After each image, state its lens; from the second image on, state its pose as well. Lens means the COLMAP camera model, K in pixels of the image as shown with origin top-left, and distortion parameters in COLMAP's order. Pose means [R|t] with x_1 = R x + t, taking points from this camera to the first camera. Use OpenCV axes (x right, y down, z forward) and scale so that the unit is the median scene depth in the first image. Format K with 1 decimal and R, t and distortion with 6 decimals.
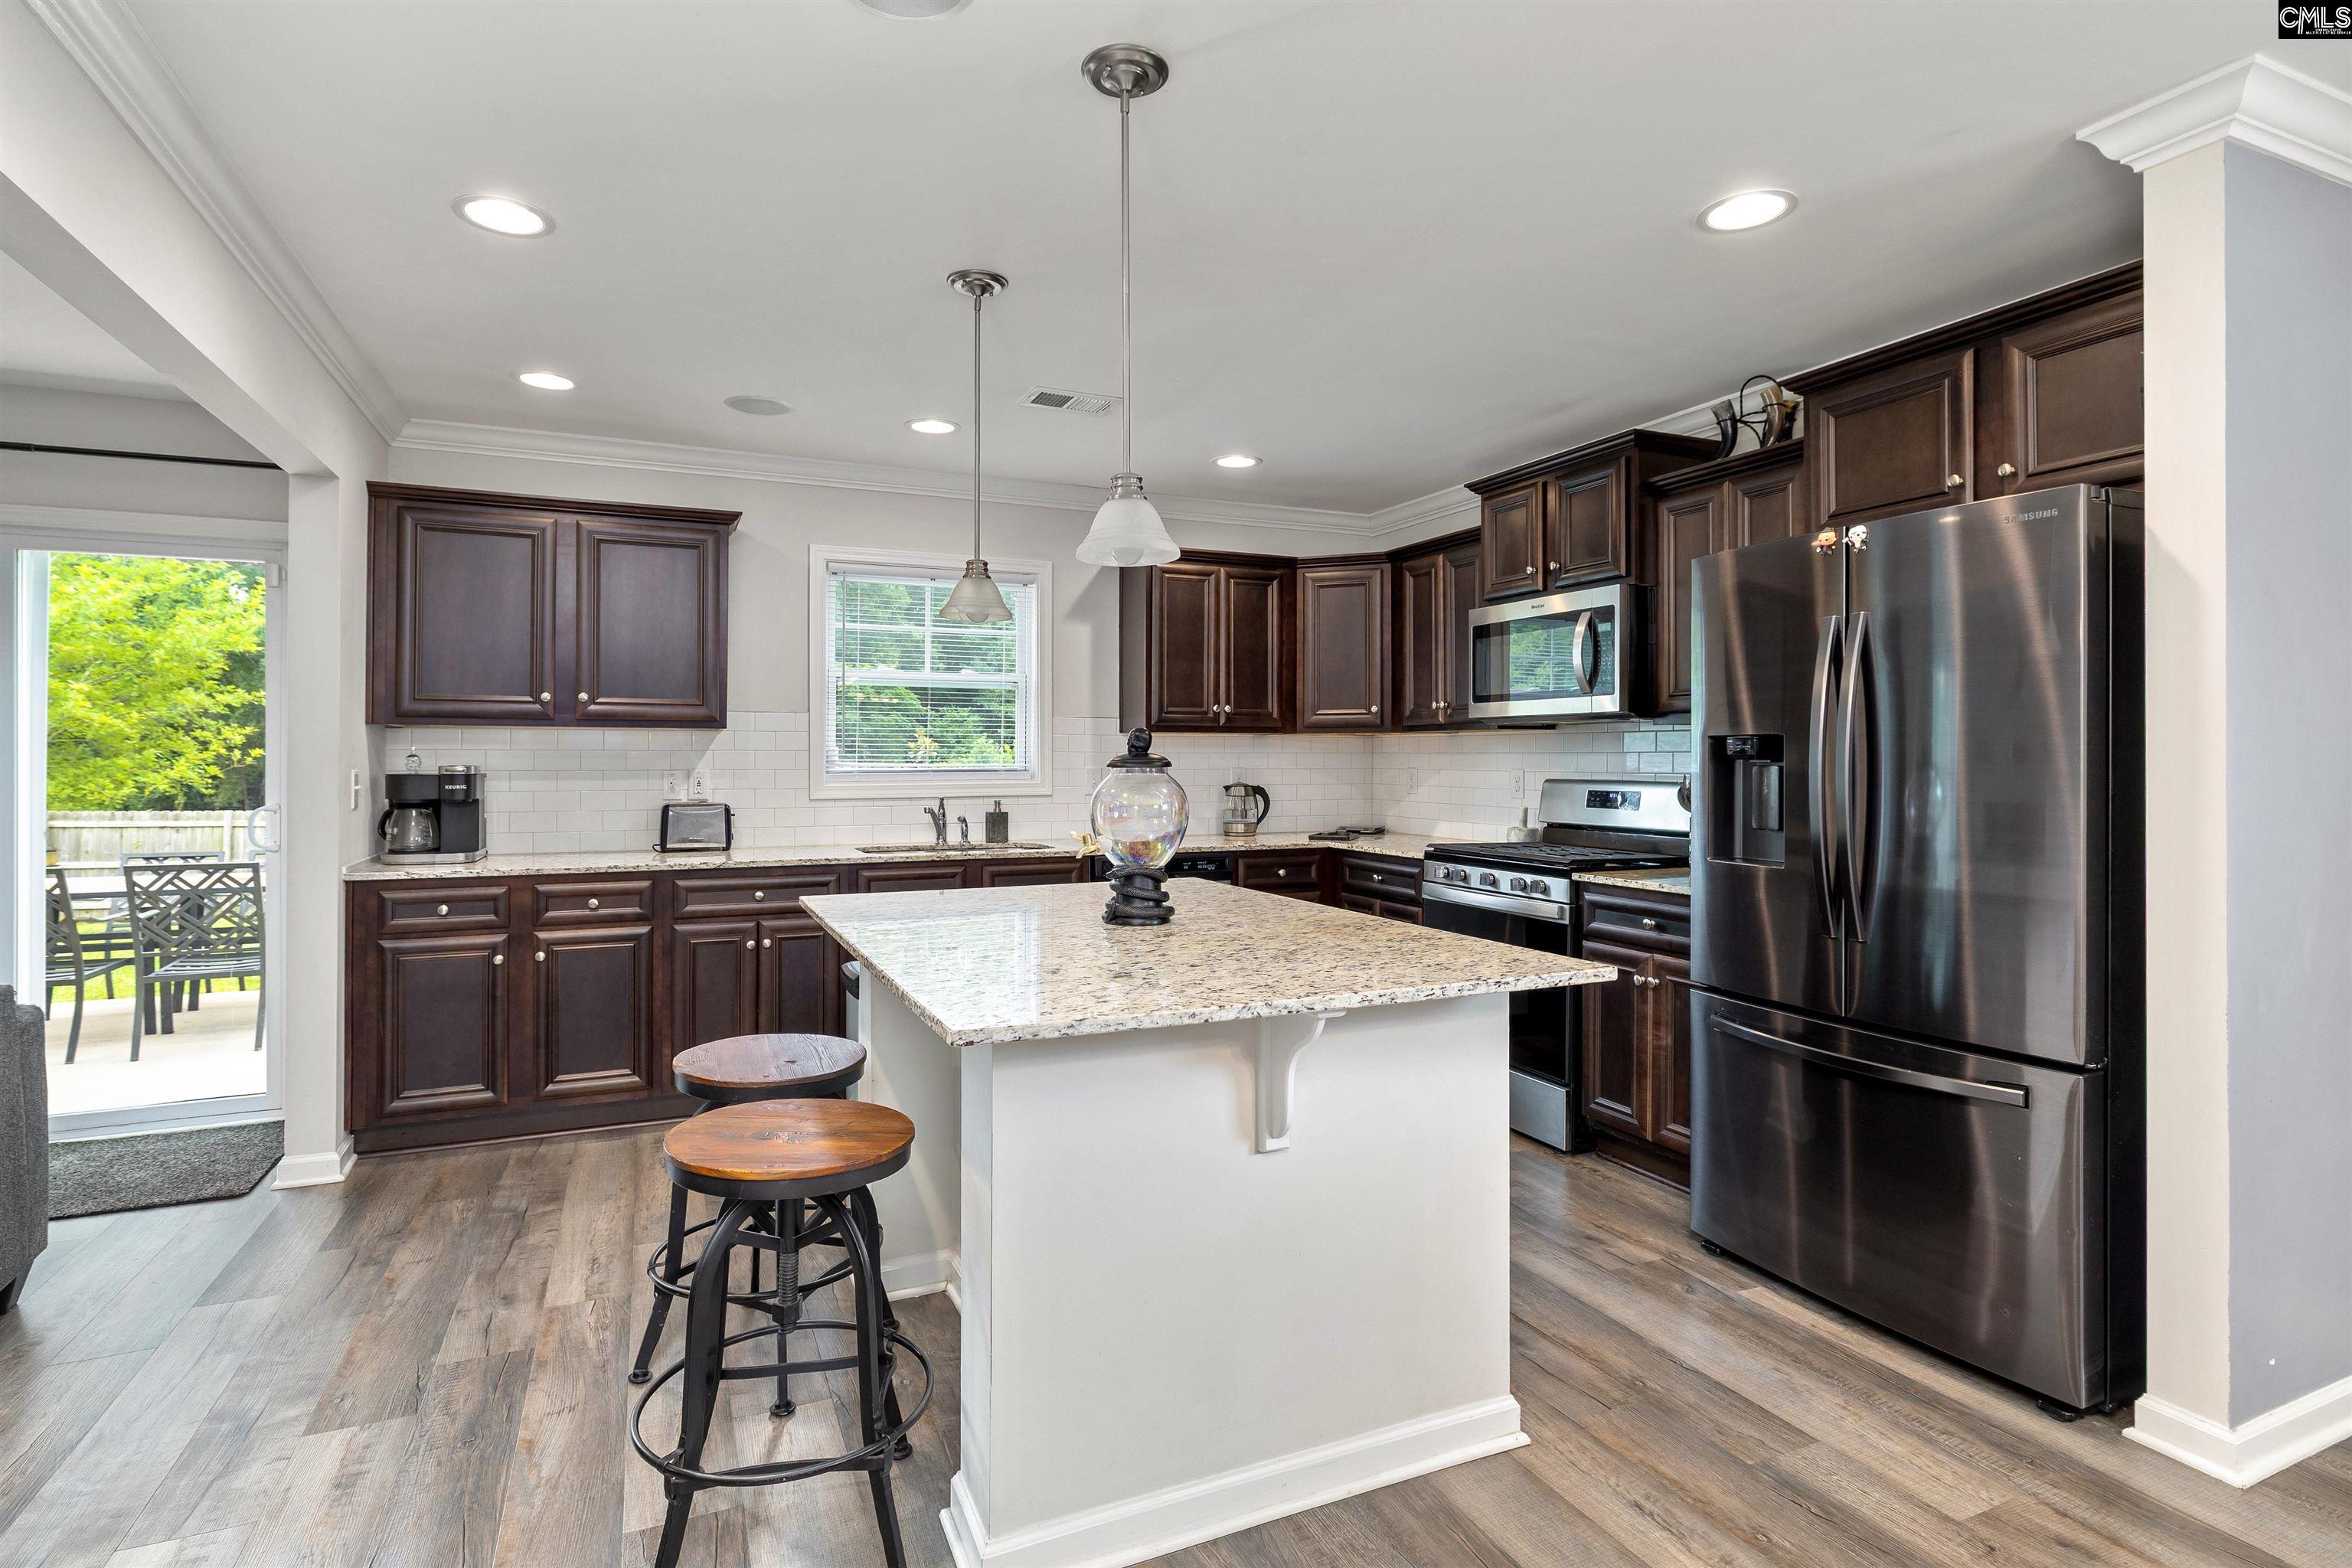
lens RADIAL K [[1171.7, 0, 1163.4], [0, 1171.7, 765.1], [0, 0, 1]] dist [-0.000471, 0.000093]
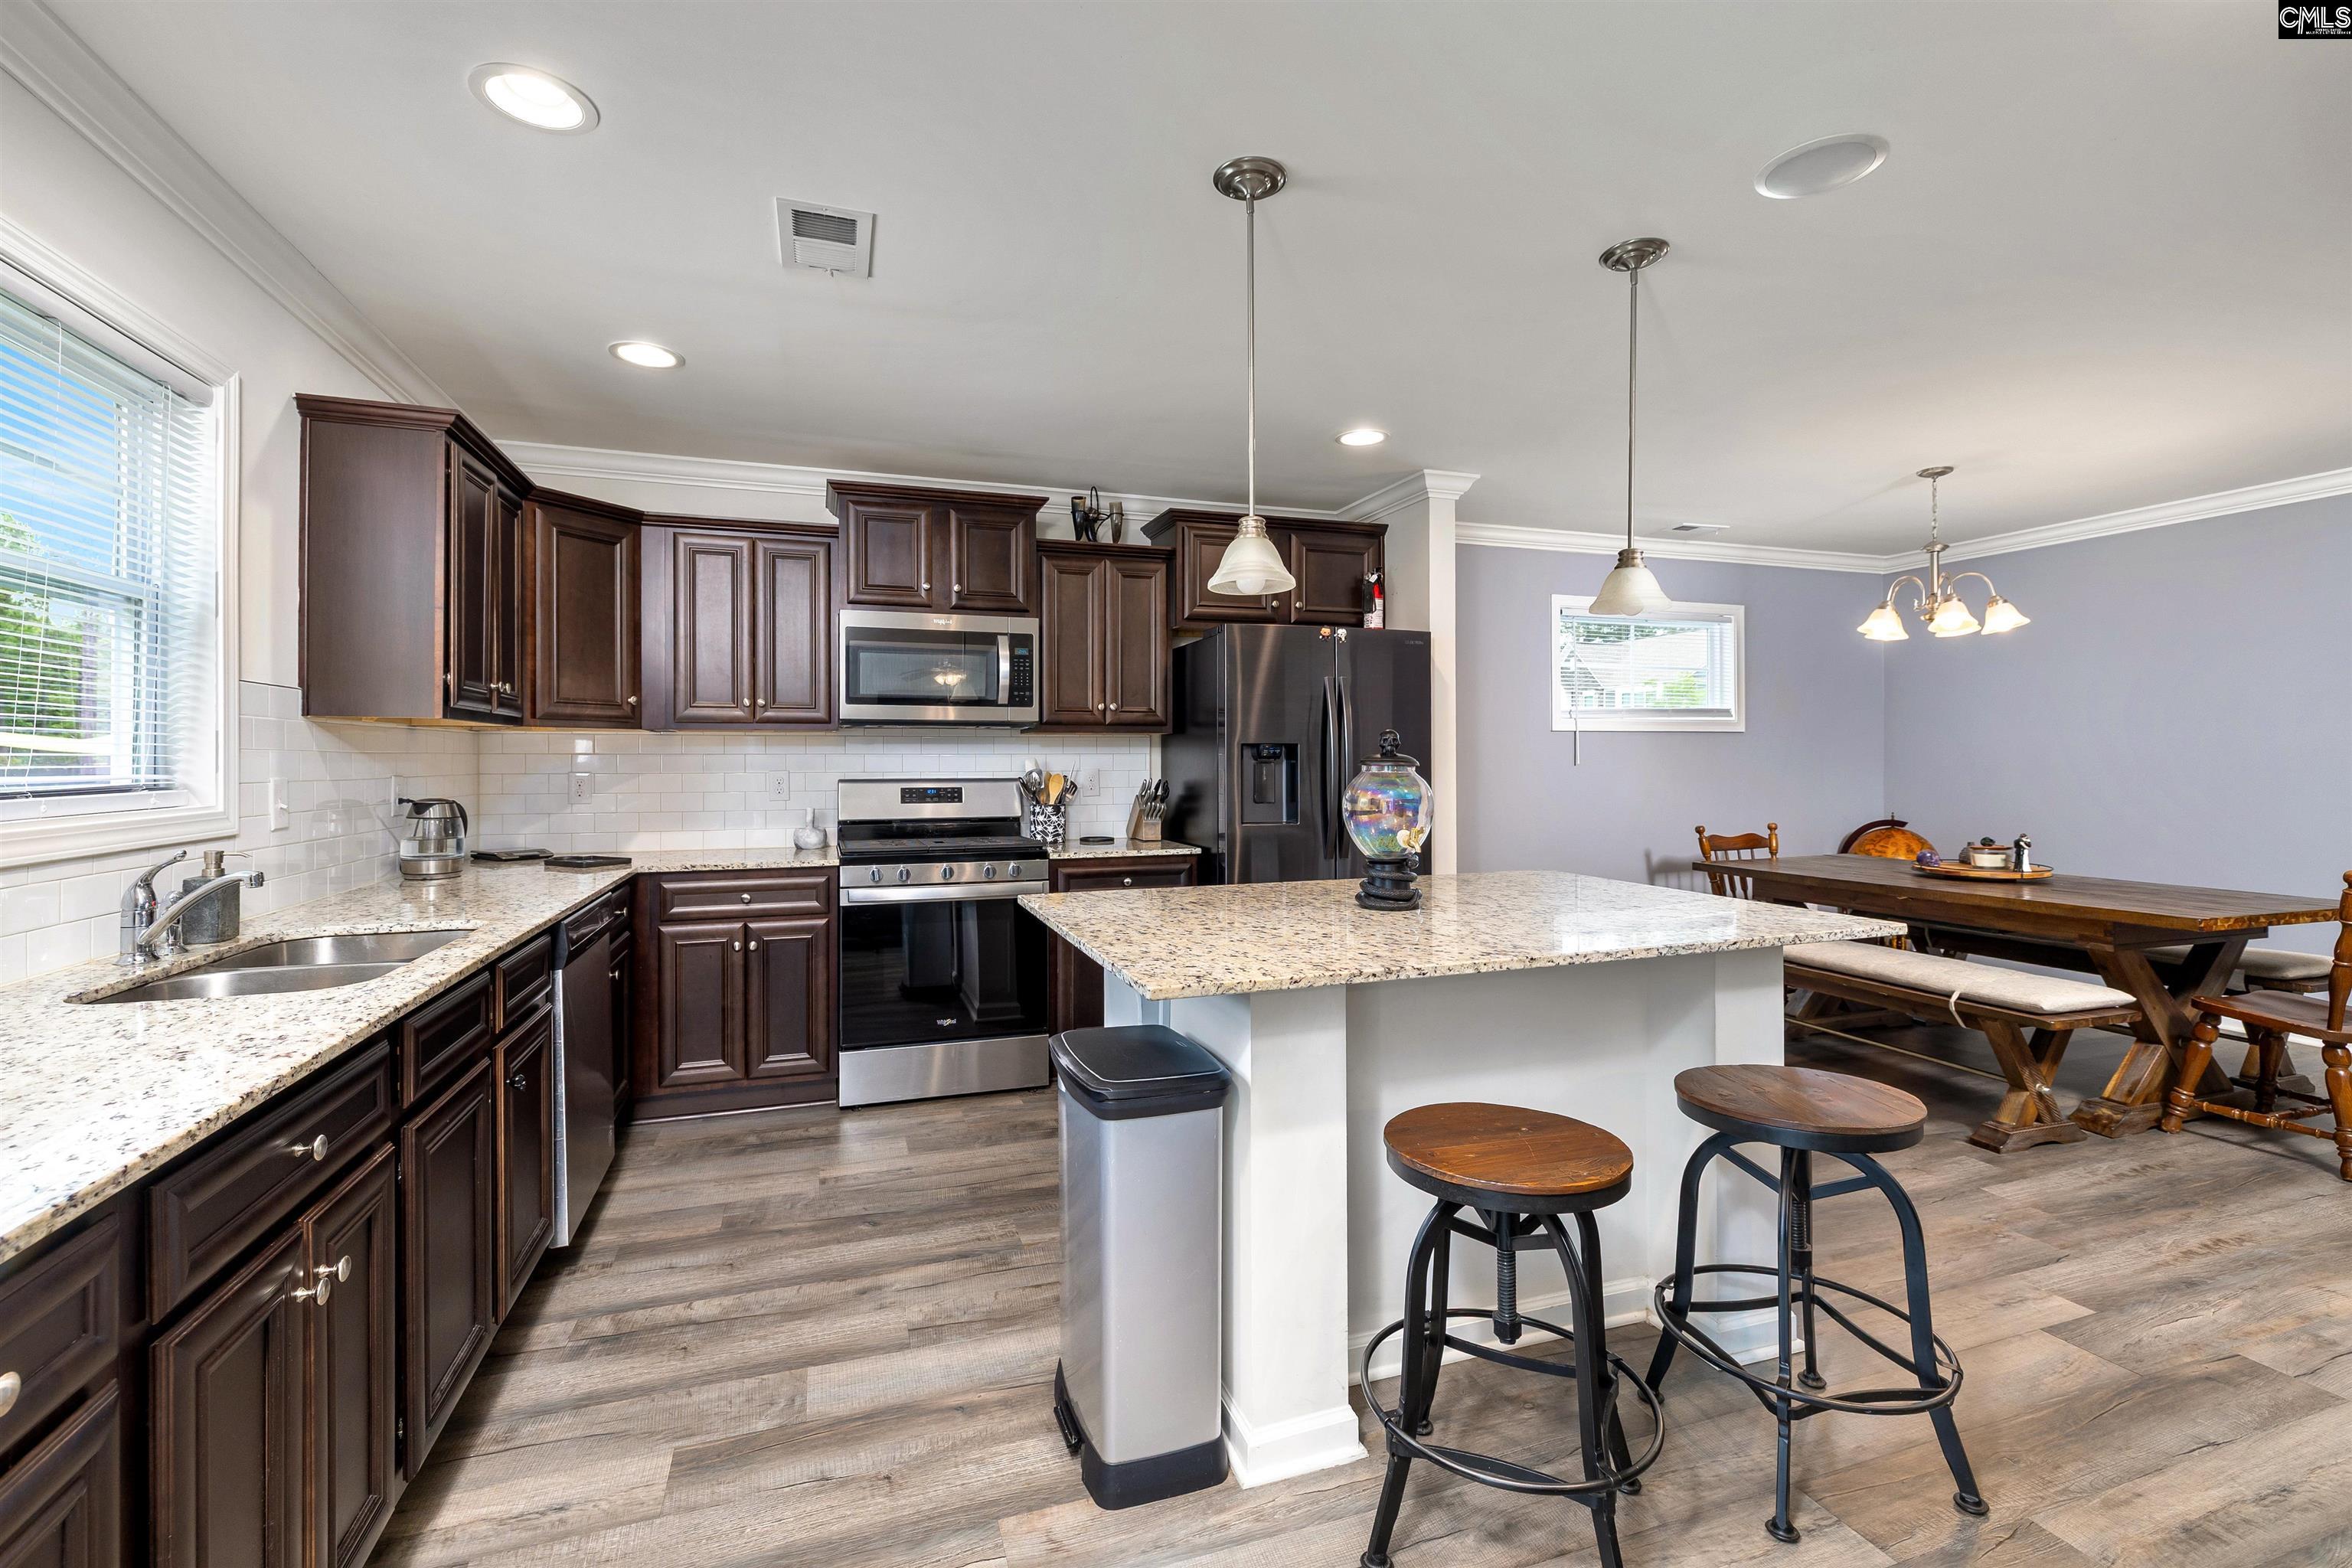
lens RADIAL K [[1025.3, 0, 1170.2], [0, 1025.3, 766.5], [0, 0, 1]] dist [0.001554, -0.000021]
pose [[0.084389, -0.008440, 0.996397, -0.653859], [0.009649, 0.999924, 0.007653, -0.004422], [-0.996386, 0.008968, 0.084464, 0.739565]]
